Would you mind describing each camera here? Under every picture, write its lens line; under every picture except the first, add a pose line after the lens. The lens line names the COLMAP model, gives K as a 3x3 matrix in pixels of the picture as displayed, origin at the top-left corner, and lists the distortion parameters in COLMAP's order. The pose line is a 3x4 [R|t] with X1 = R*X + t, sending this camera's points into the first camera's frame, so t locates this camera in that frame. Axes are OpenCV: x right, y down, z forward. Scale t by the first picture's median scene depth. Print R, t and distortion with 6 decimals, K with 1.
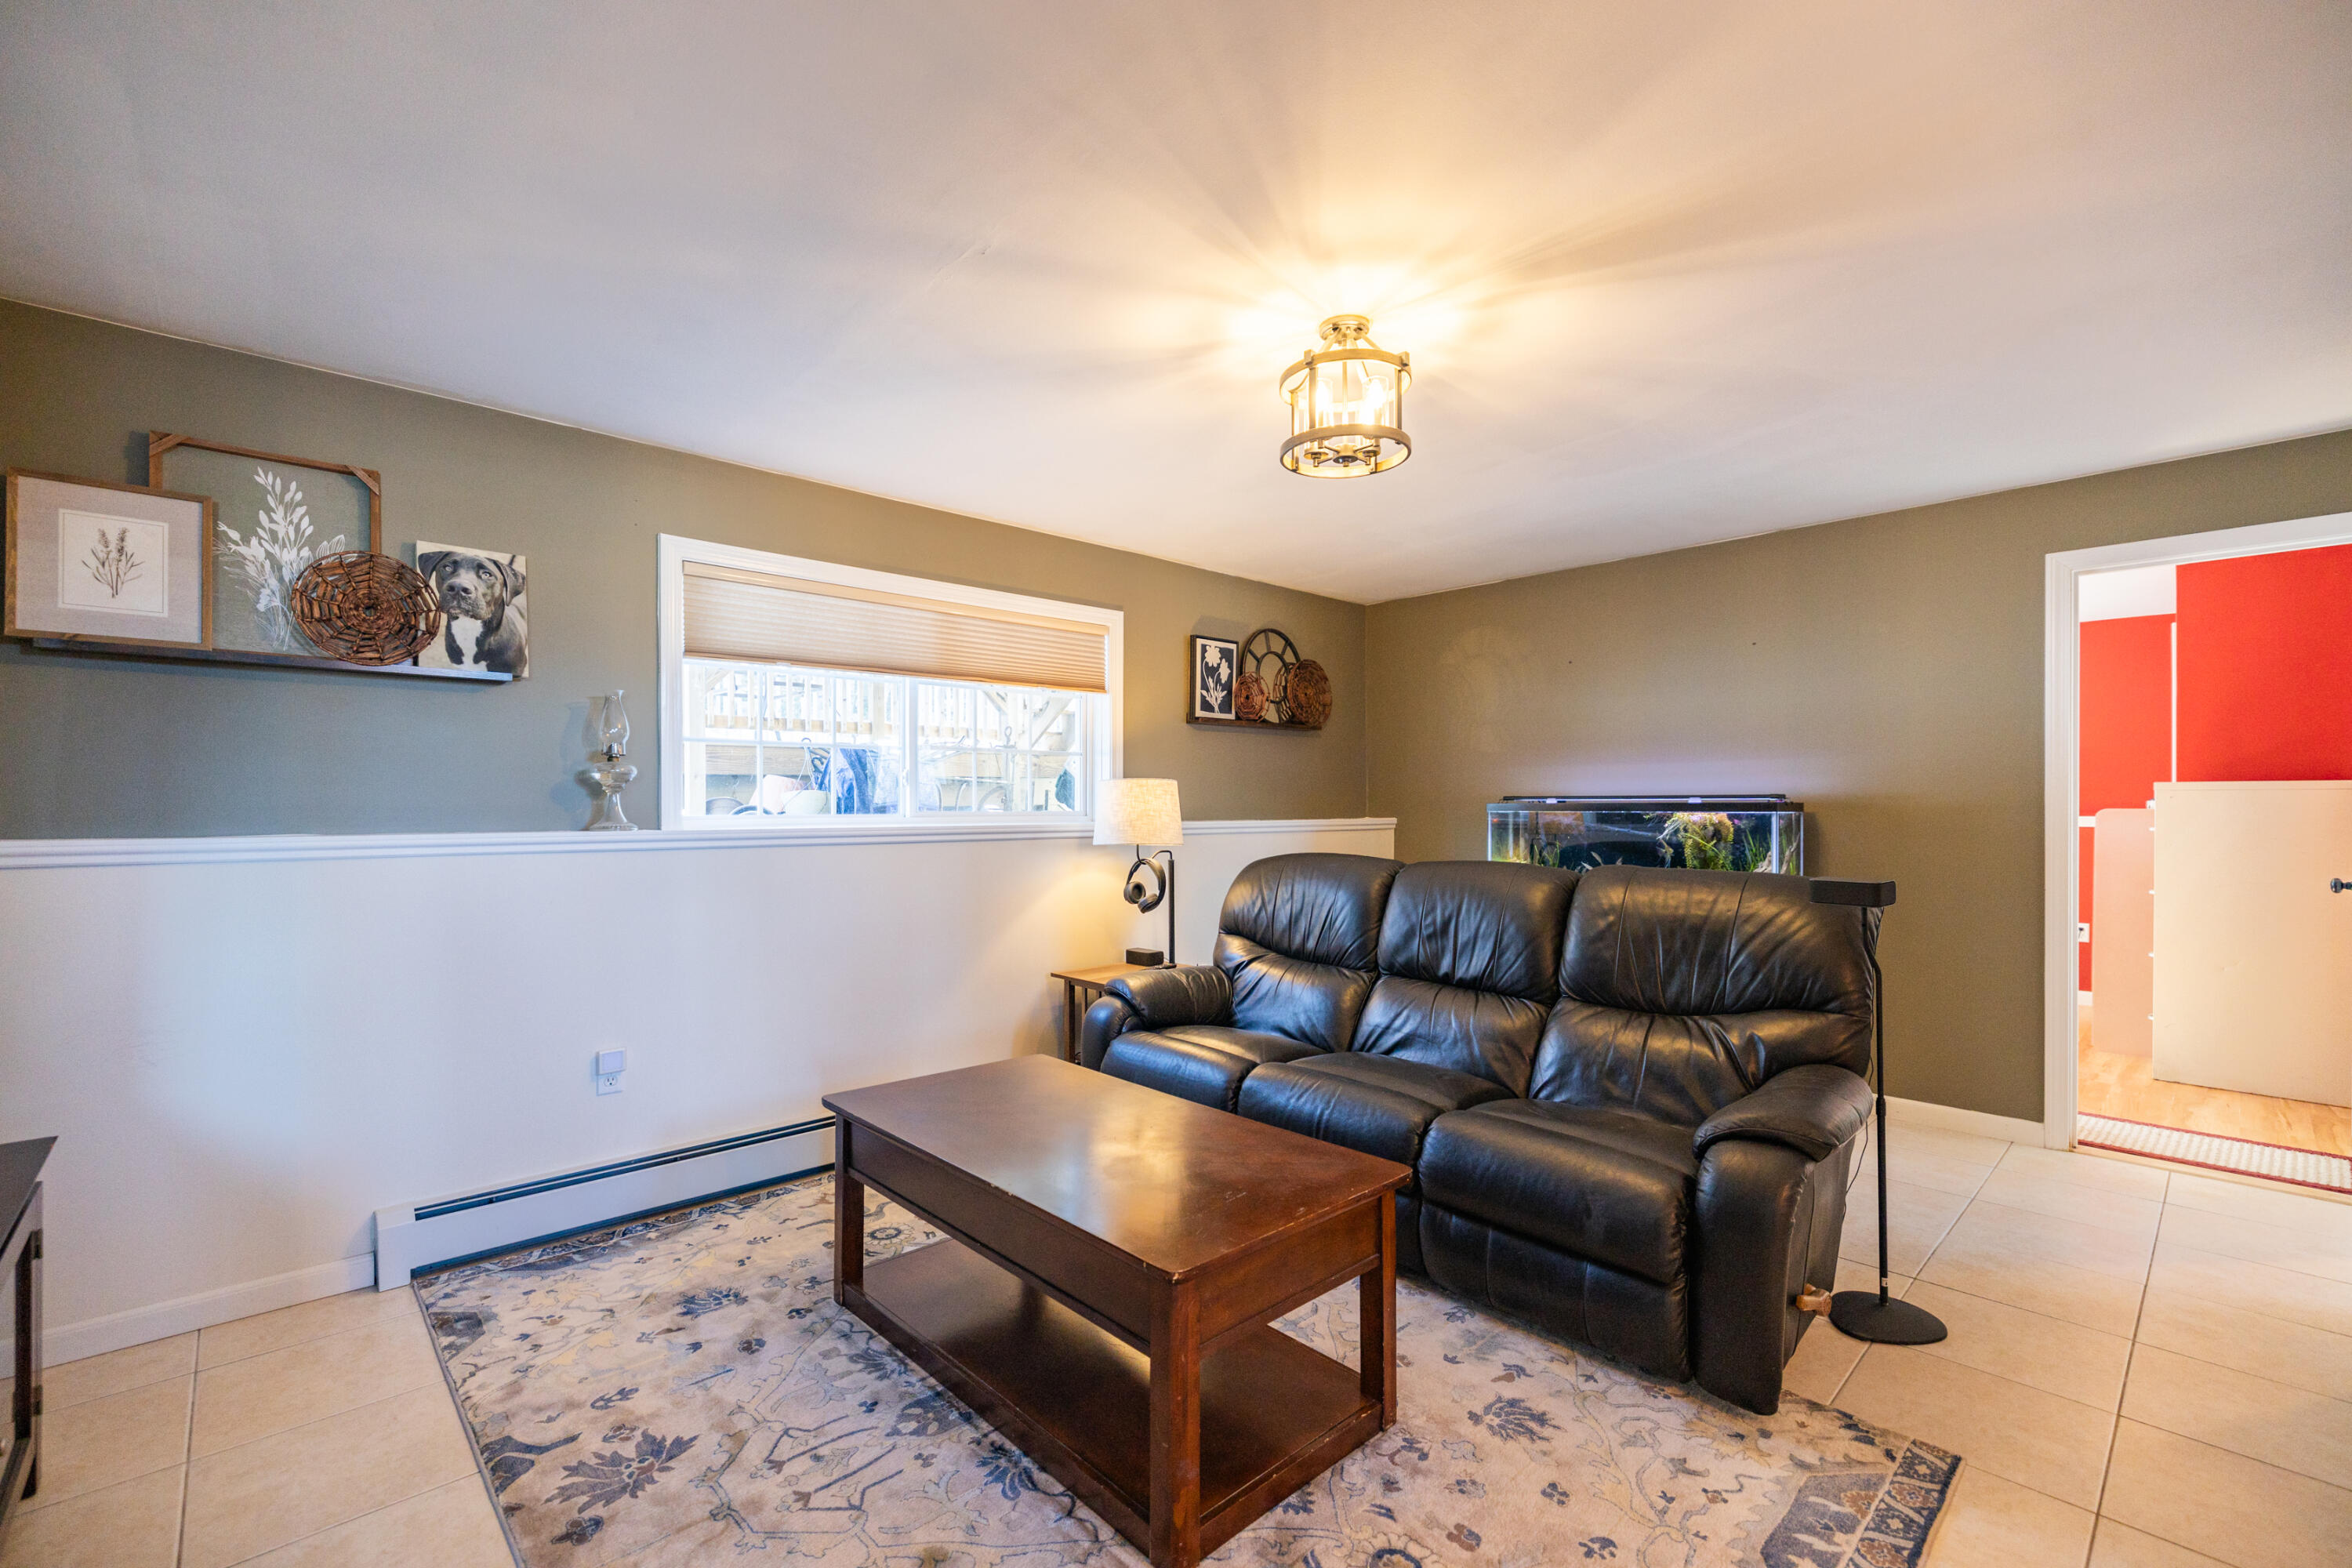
lens RADIAL K [[995.3, 0, 1176.0], [0, 995.3, 784.0], [0, 0, 1]] dist [-0.034444, 0.000065]
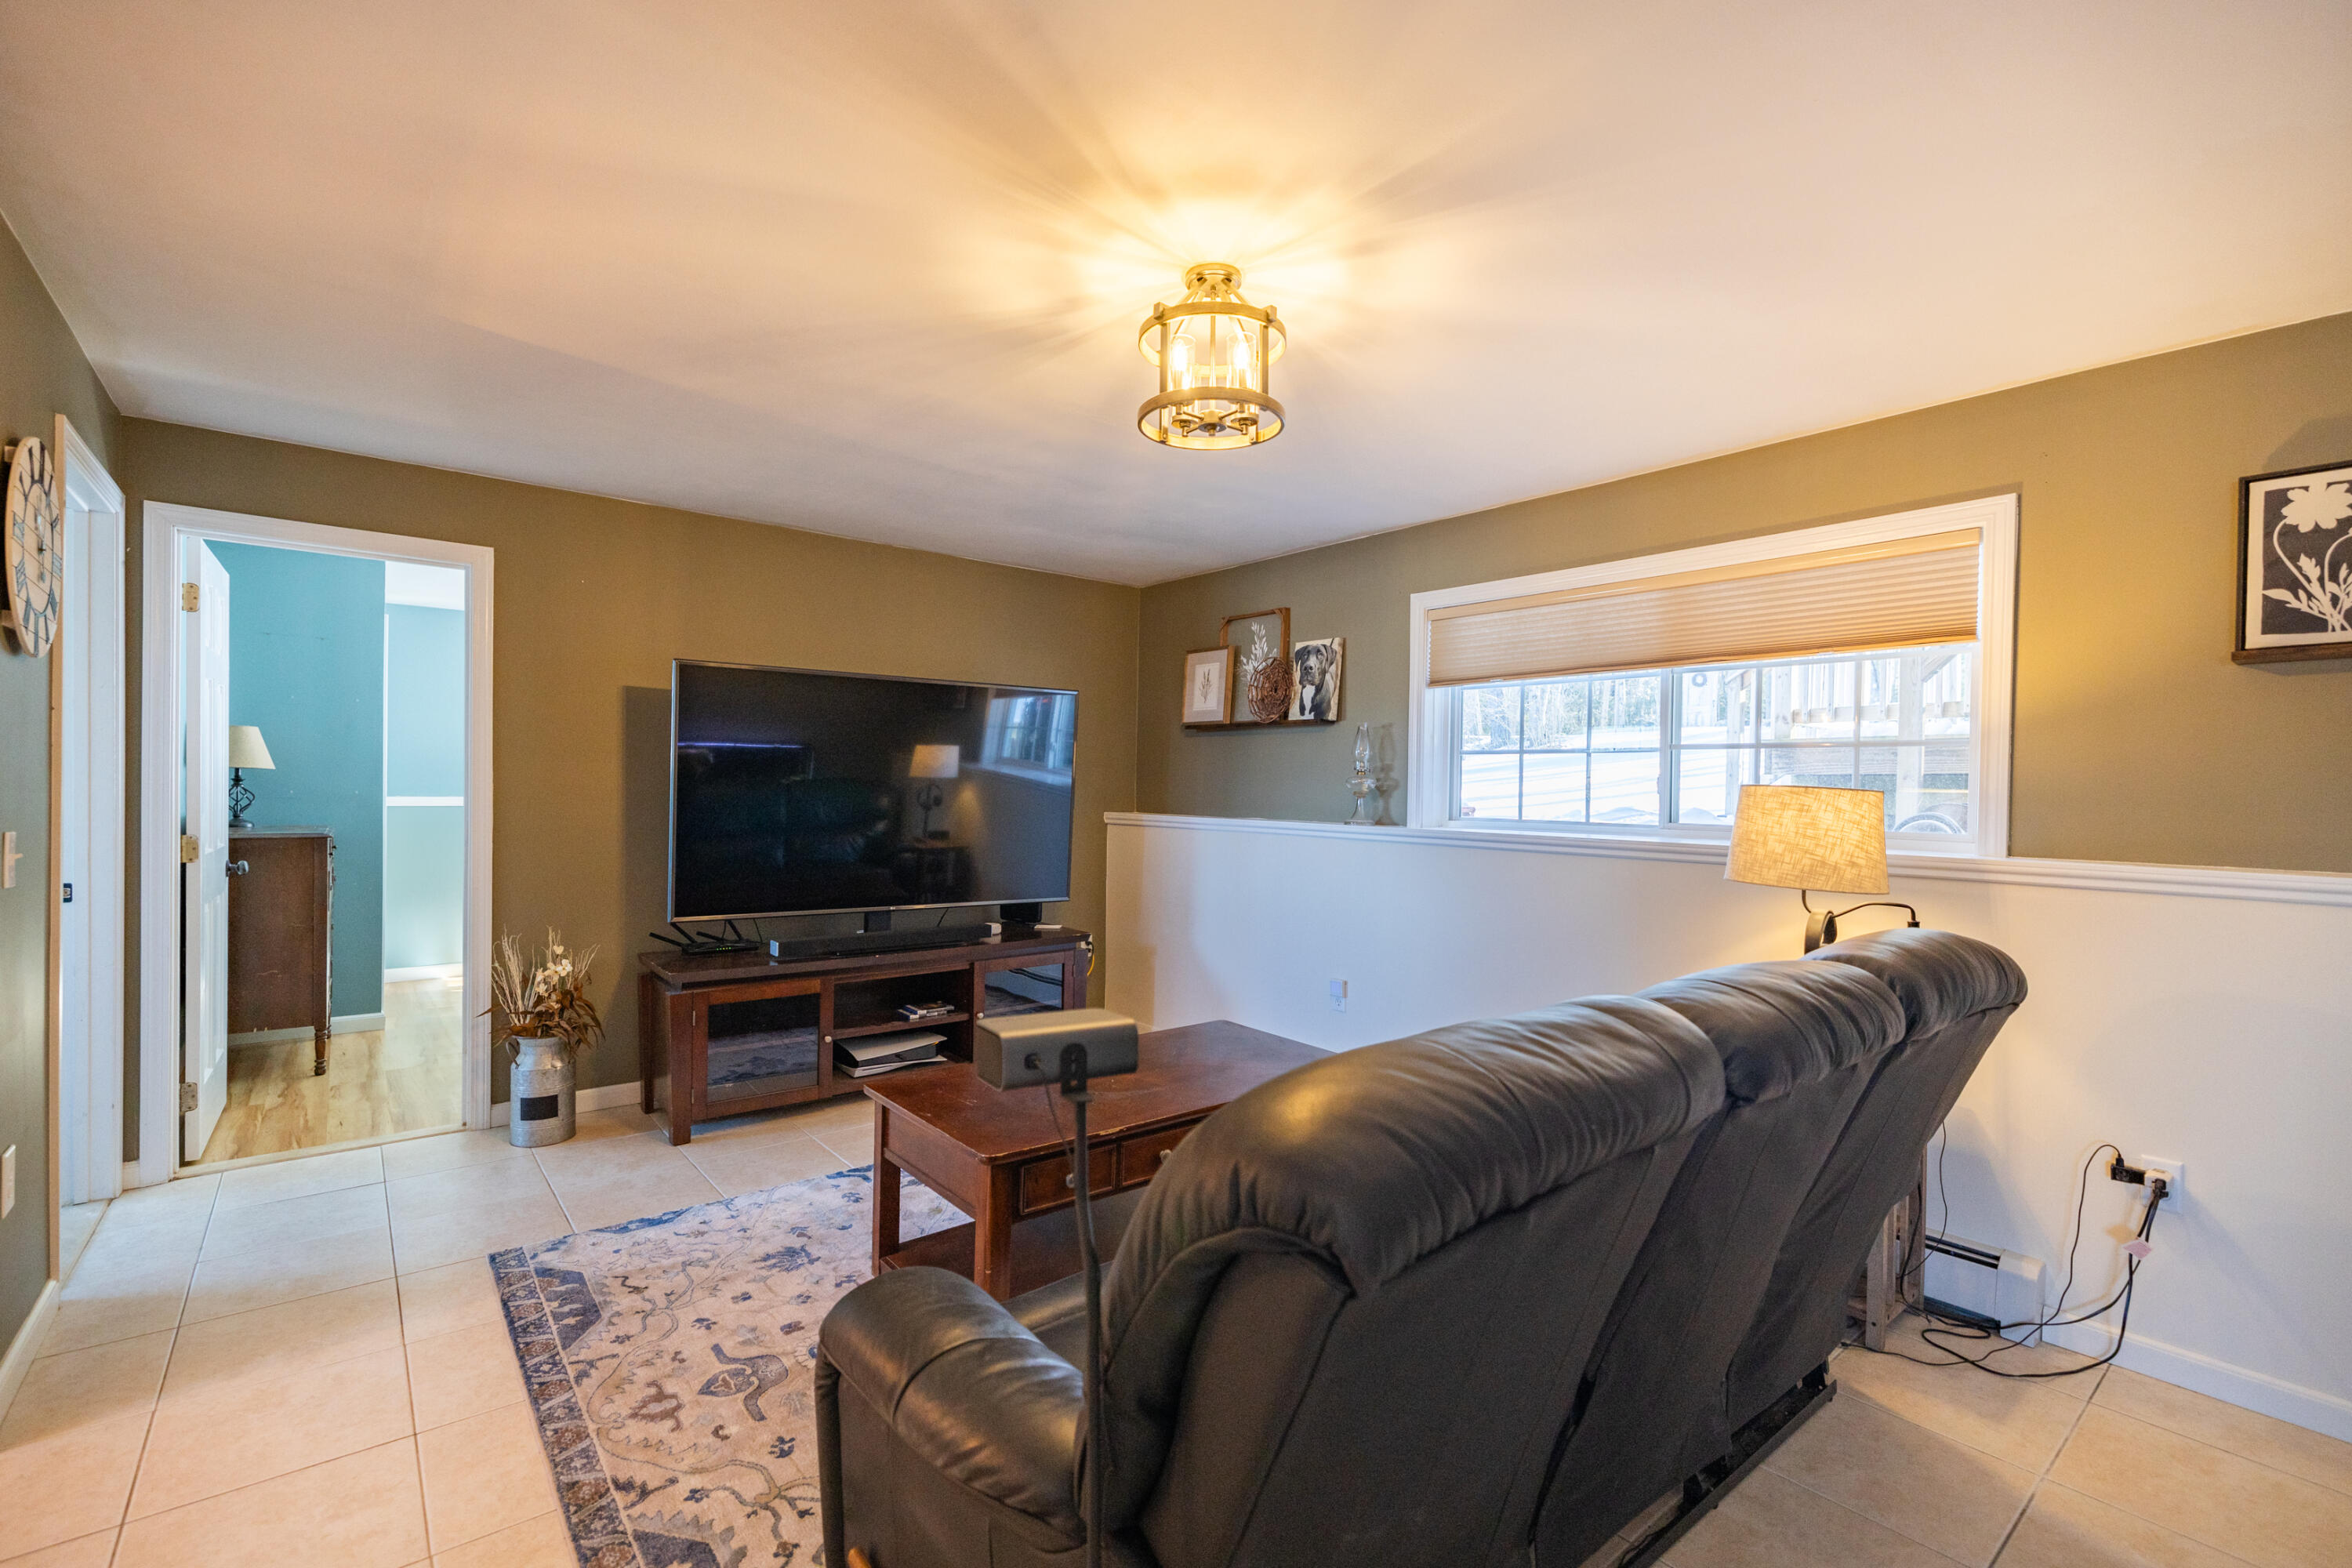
lens RADIAL K [[1027.2, 0, 1176.0], [0, 1027.2, 784.0], [0, 0, 1]] dist [0.002584, 0.000200]
pose [[-0.071941, -0.005495, -0.997394, 0.962857], [0.001904, 0.999982, -0.005647, 0.000066], [0.997407, -0.002305, -0.071929, 0.902487]]
